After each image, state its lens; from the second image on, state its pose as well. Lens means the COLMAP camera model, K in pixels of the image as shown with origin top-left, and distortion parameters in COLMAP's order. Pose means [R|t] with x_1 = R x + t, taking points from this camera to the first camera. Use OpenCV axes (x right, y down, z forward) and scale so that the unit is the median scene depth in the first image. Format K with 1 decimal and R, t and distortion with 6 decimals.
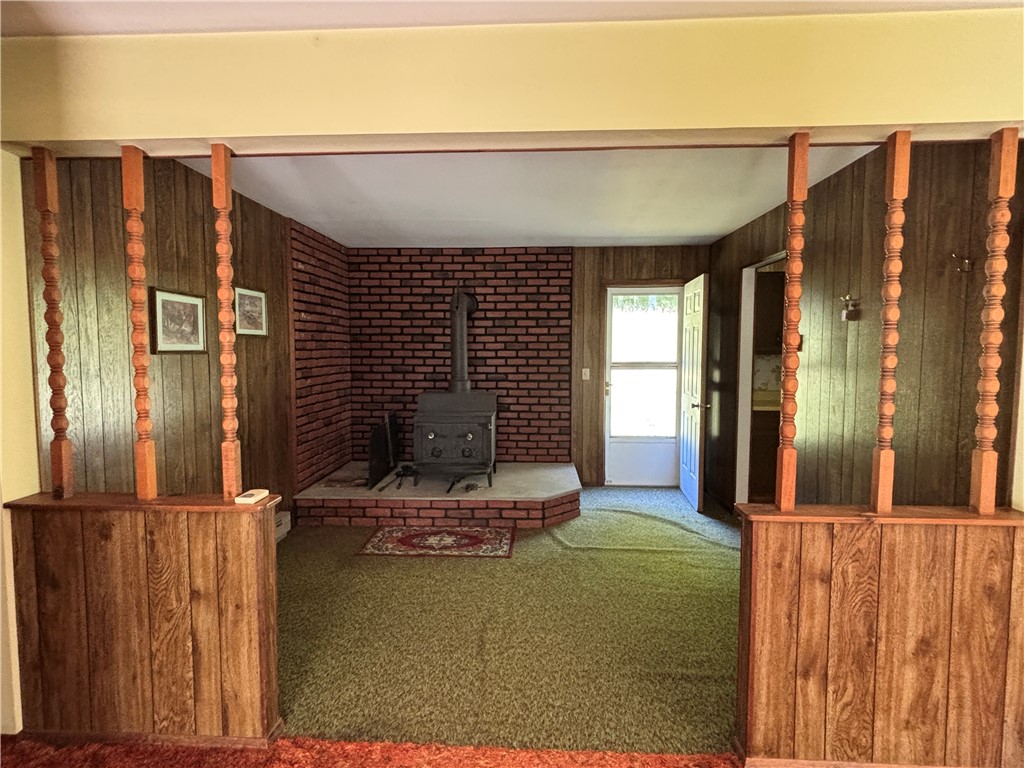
lens RADIAL K [[541.3, 0, 508.8], [0, 541.3, 380.6], [0, 0, 1]] dist [0.001997, 0.000521]
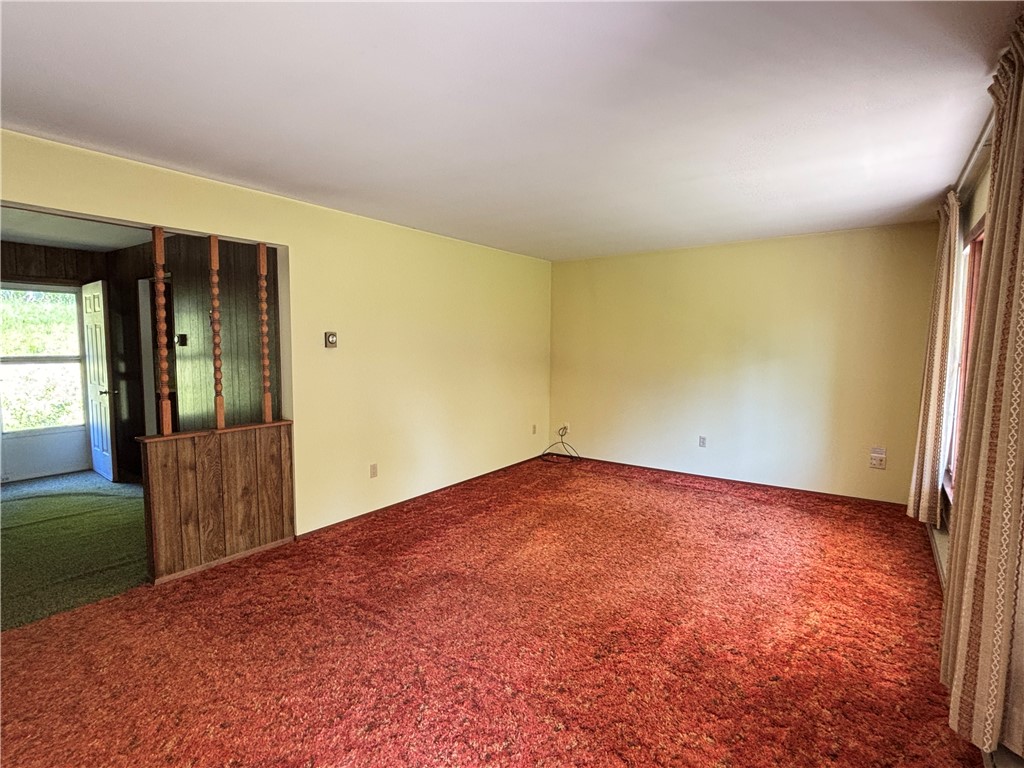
lens RADIAL K [[521.5, 0, 505.2], [0, 521.5, 387.4], [0, 0, 1]] dist [-0.005008, 0.000242]
pose [[0.545119, -0.070018, 0.835430, -0.308429], [0.047839, 0.997480, 0.052385, 0.045276], [-0.836993, 0.011410, 0.547095, -0.883912]]
